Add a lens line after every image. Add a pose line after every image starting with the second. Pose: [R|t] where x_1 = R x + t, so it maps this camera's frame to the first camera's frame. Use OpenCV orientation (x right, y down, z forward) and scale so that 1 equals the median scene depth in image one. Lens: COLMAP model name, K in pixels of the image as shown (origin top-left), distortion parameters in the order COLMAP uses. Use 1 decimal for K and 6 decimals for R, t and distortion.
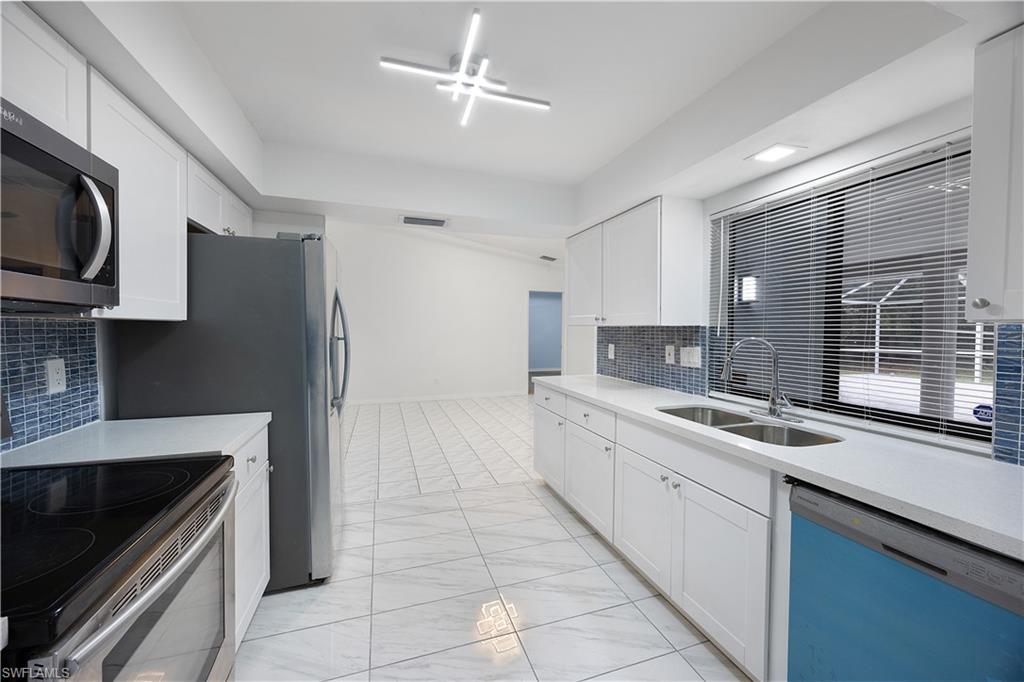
lens RADIAL K [[428.0, 0, 508.1], [0, 428.0, 333.9], [0, 0, 1]] dist [0.001622, 0.000144]
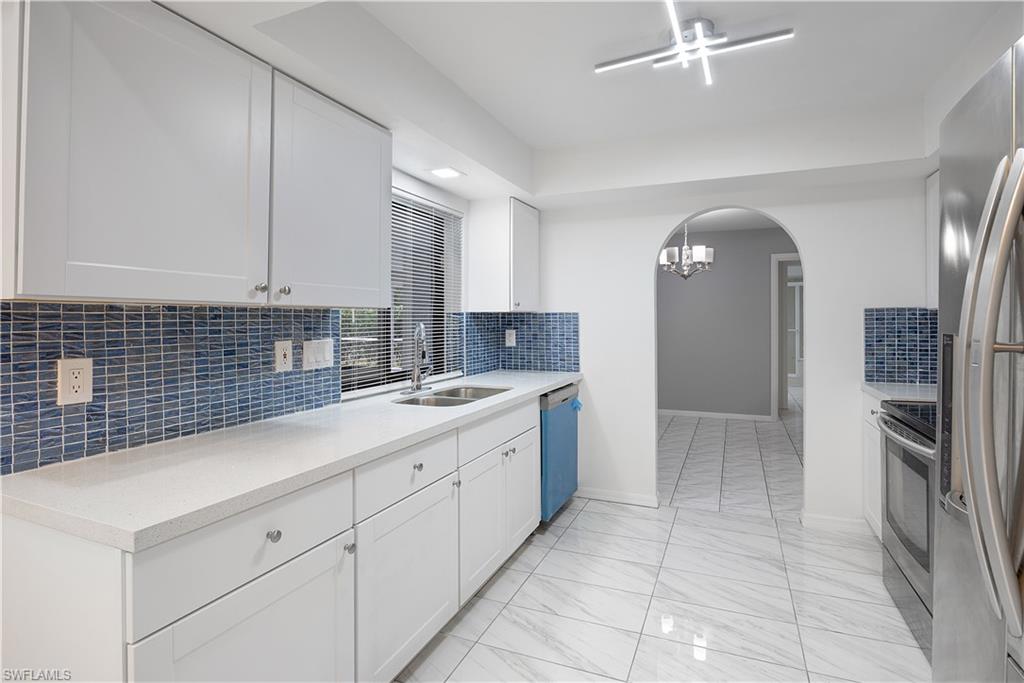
lens RADIAL K [[541.8, 0, 508.9], [0, 541.8, 317.6], [0, 0, 1]] dist [0.000801, -0.000082]
pose [[-0.772032, -0.004403, 0.635568, -0.350844], [0.005013, 0.999903, 0.013017, -0.013986], [-0.635563, 0.013236, -0.771935, 1.432140]]
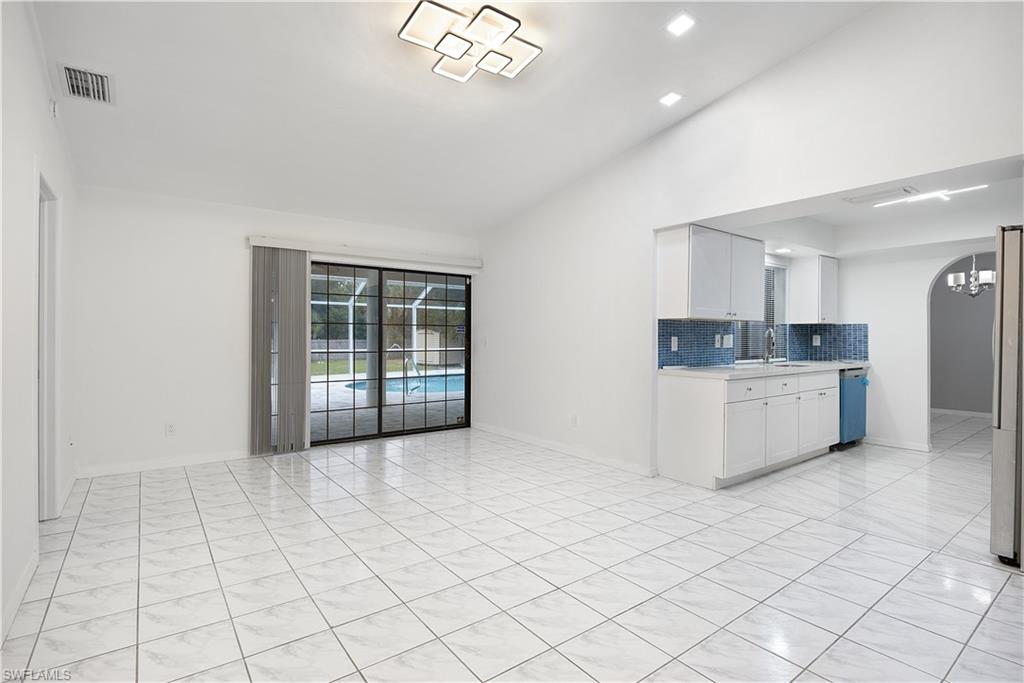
lens RADIAL K [[535.5, 0, 512.0], [0, 535.5, 341.5], [0, 0, 1]] dist [-0.001220, -0.000930]
pose [[-0.395638, -0.014448, 0.918293, -1.026223], [0.009471, 0.999759, 0.019810, 0.007966], [-0.918358, 0.016535, -0.395405, 2.423916]]
